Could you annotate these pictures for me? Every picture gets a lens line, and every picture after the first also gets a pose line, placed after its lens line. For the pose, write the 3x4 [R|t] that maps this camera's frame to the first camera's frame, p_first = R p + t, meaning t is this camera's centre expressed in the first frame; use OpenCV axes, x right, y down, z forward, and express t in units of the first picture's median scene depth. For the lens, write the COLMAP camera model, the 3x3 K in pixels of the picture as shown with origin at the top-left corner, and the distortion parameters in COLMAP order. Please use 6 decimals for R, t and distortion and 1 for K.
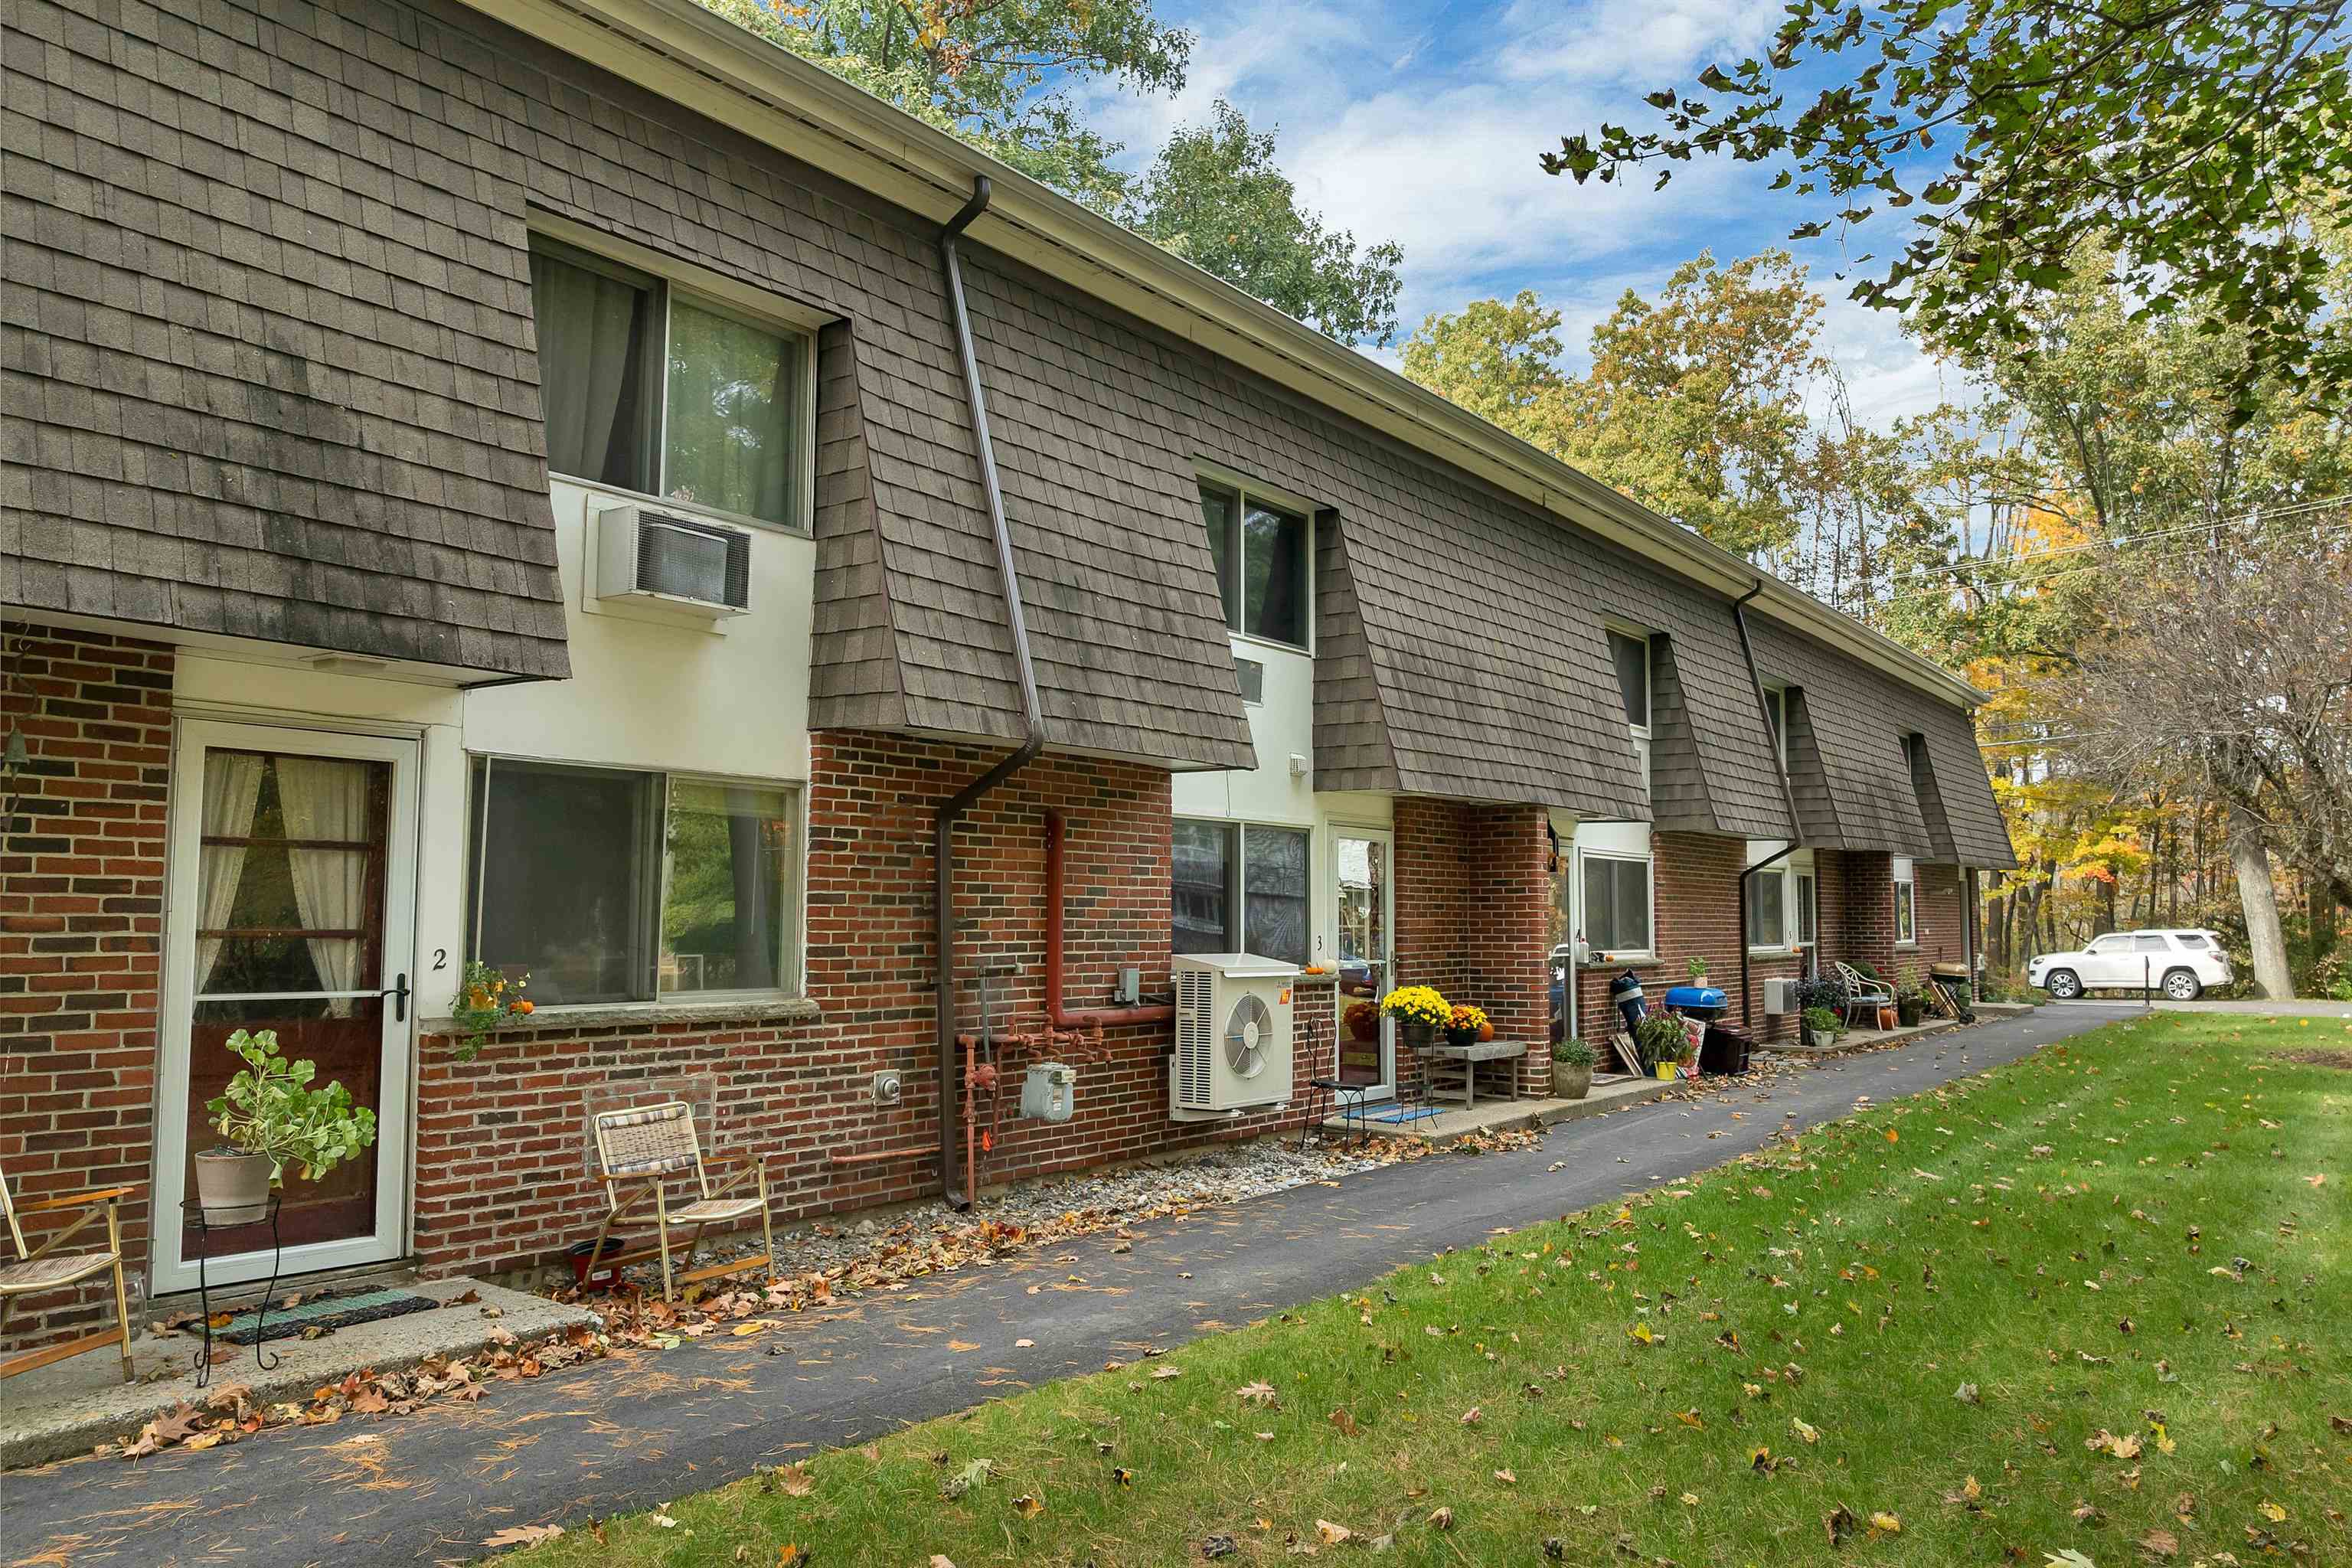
lens RADIAL K [[1708.7, 0, 1204.2], [0, 1708.7, 749.9], [0, 0, 1]] dist [-0.046584, 0.005862]
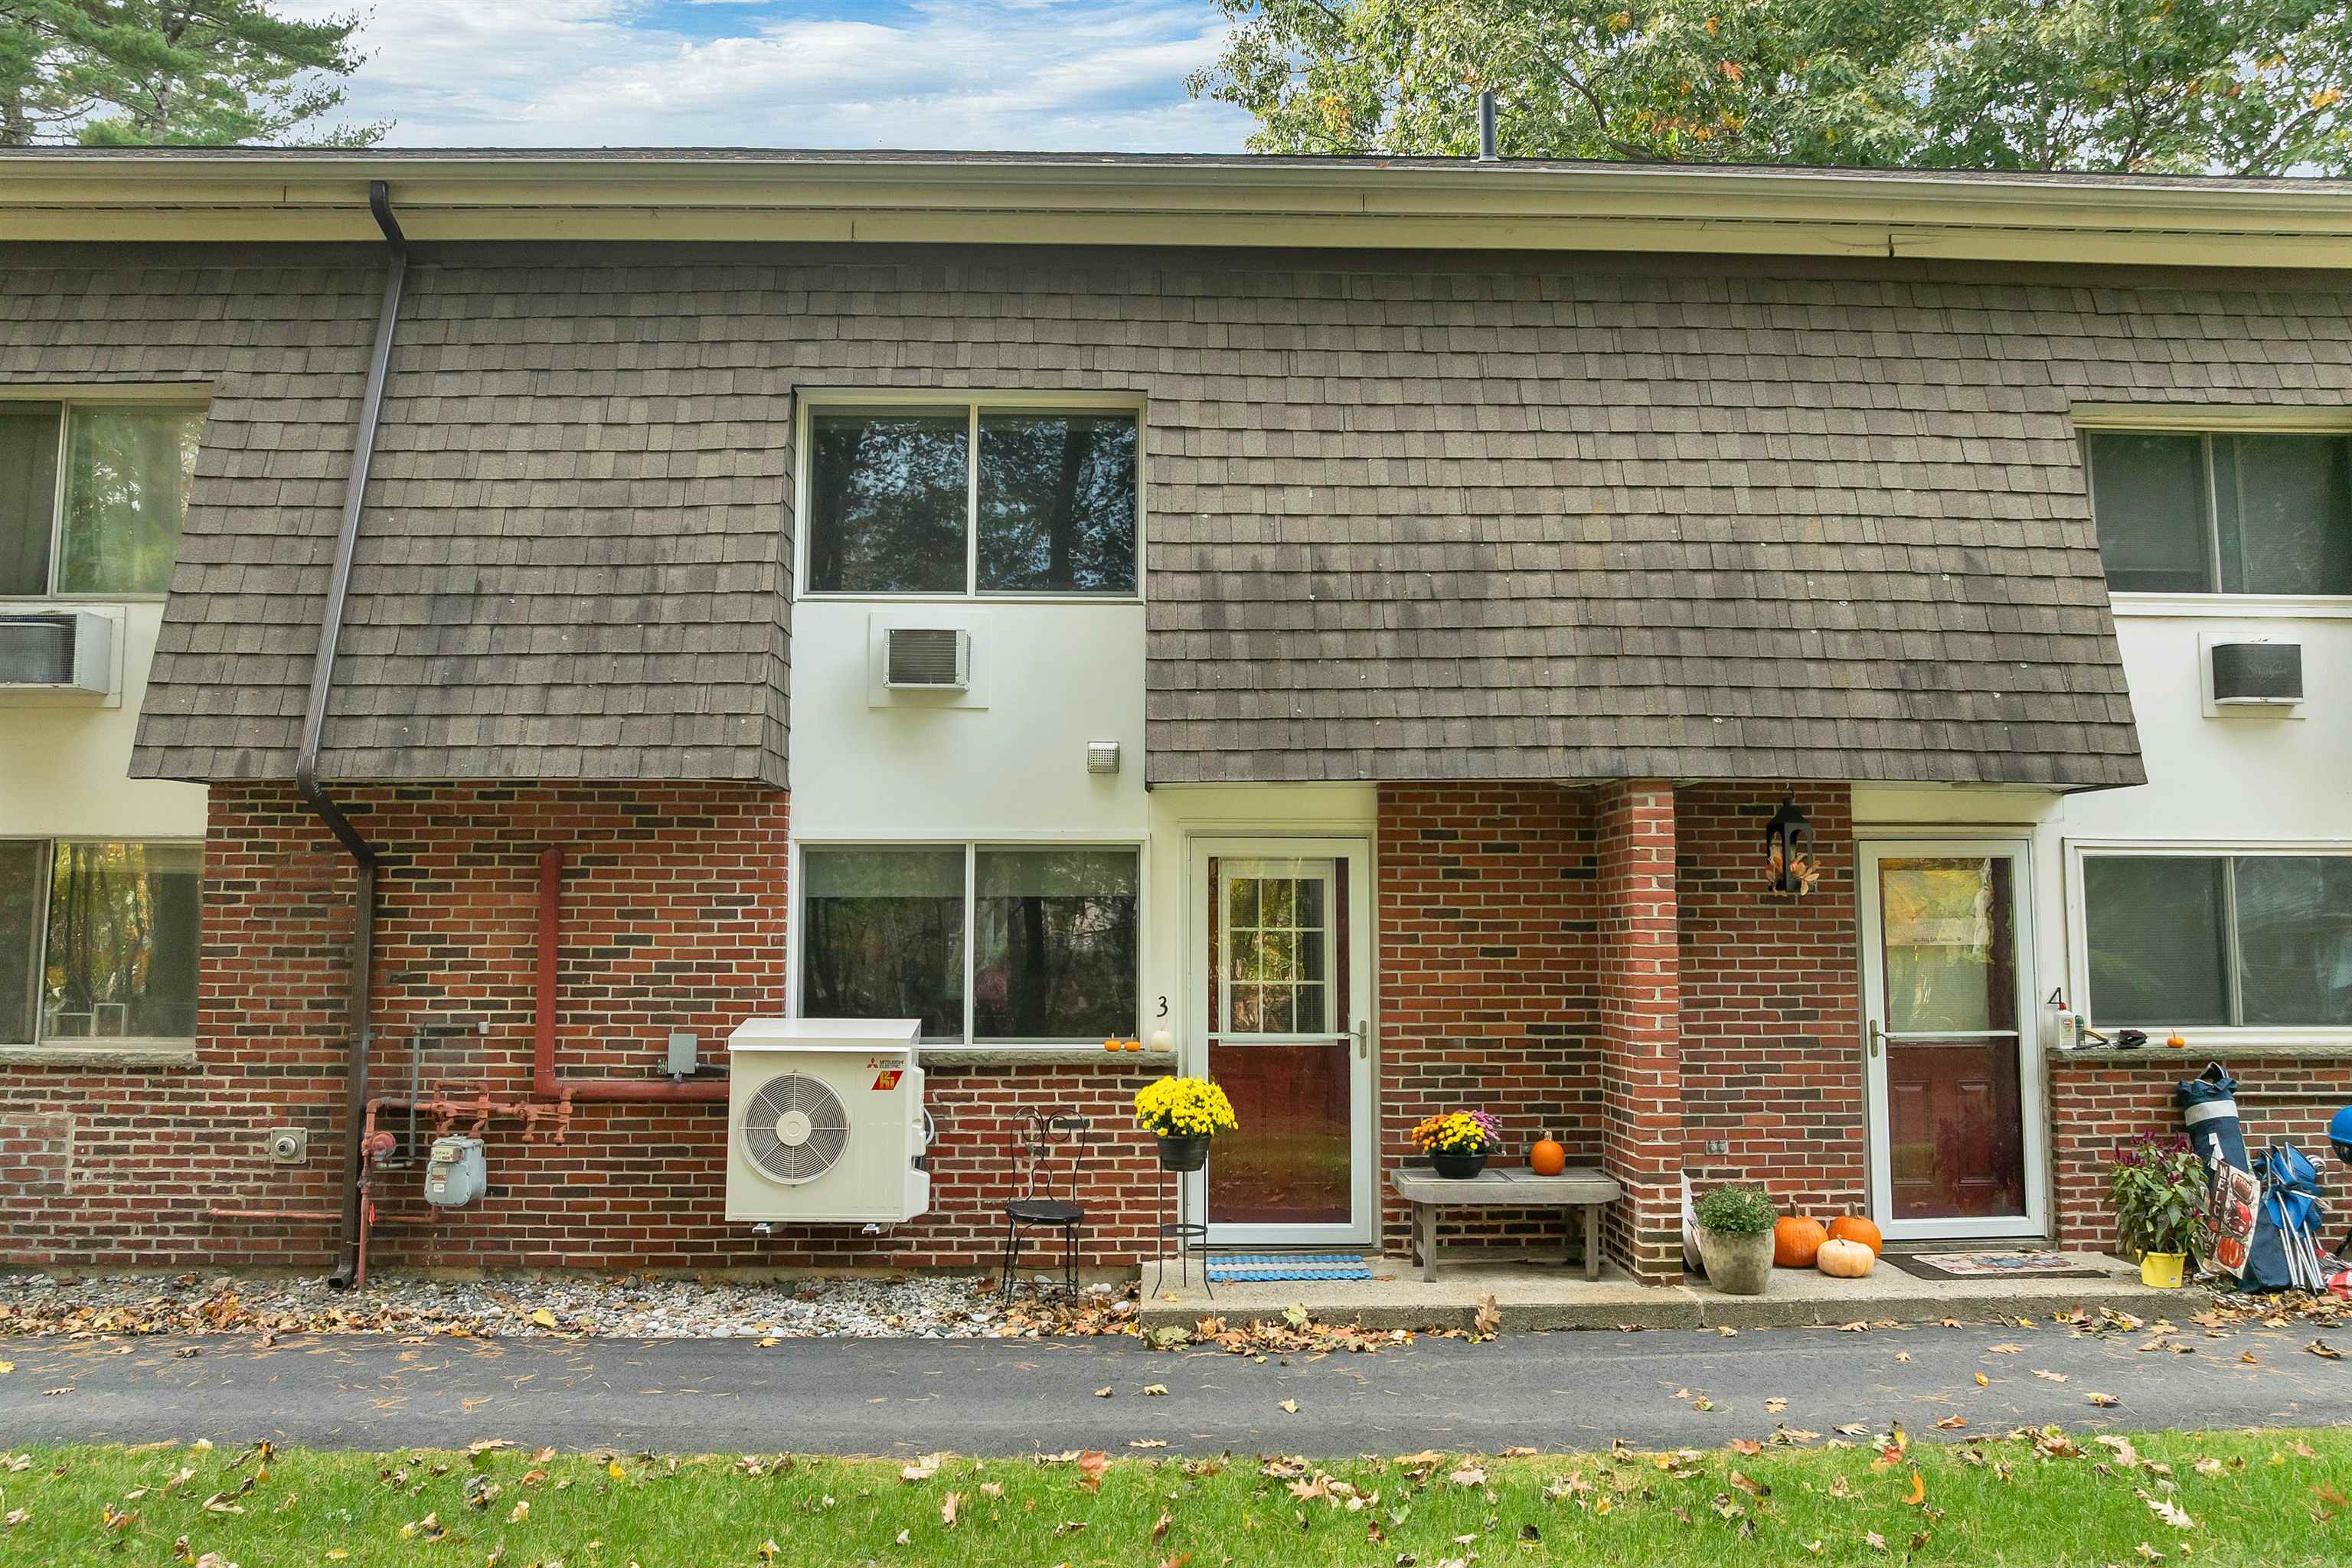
lens RADIAL K [[1660.8, 0, 1201.8], [0, 1660.8, 785.2], [0, 0, 1]] dist [-0.045670, 0.008532]
pose [[0.604069, -0.082689, -0.792631, 0.891120], [0.079514, 0.995893, -0.043296, 0.075764], [0.792956, -0.036872, 0.608163, 0.858501]]
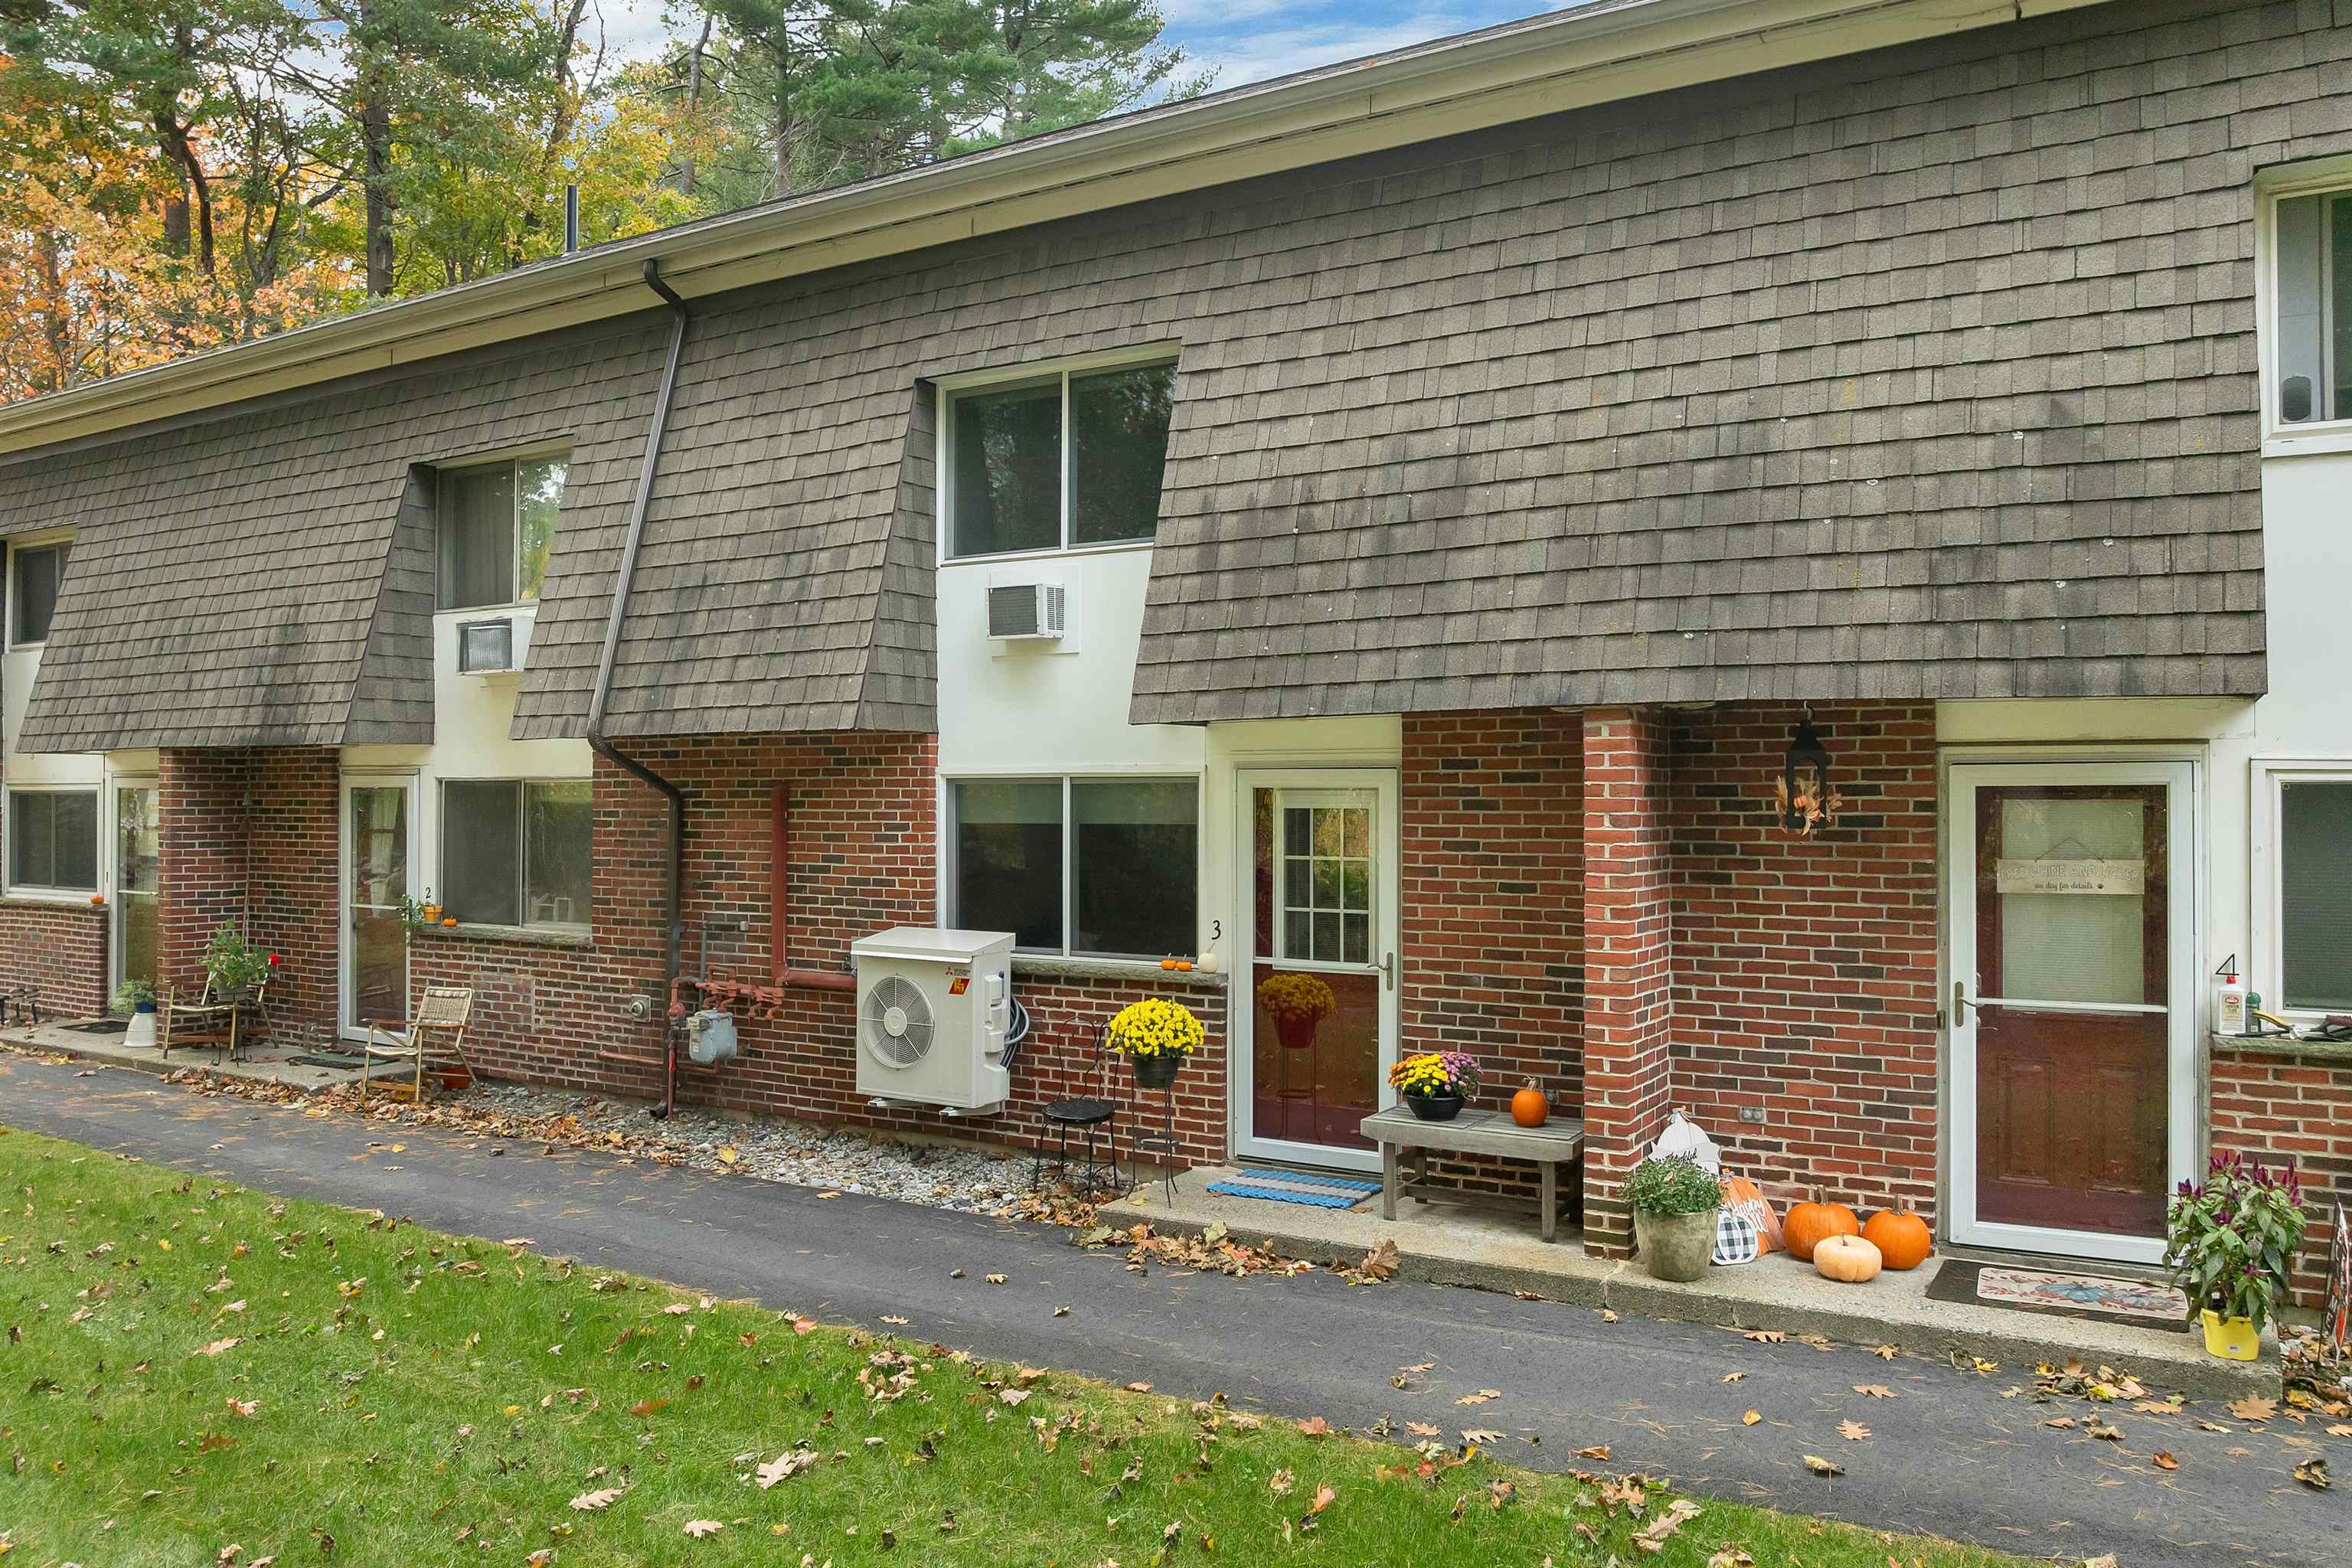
lens RADIAL K [[1660.8, 0, 1201.8], [0, 1660.8, 785.2], [0, 0, 1]] dist [-0.045670, 0.008532]
pose [[0.093089, -0.017933, -0.995496, 1.116188], [0.092637, 0.995657, -0.009273, 0.080695], [0.991339, -0.091357, 0.094345, 1.328590]]
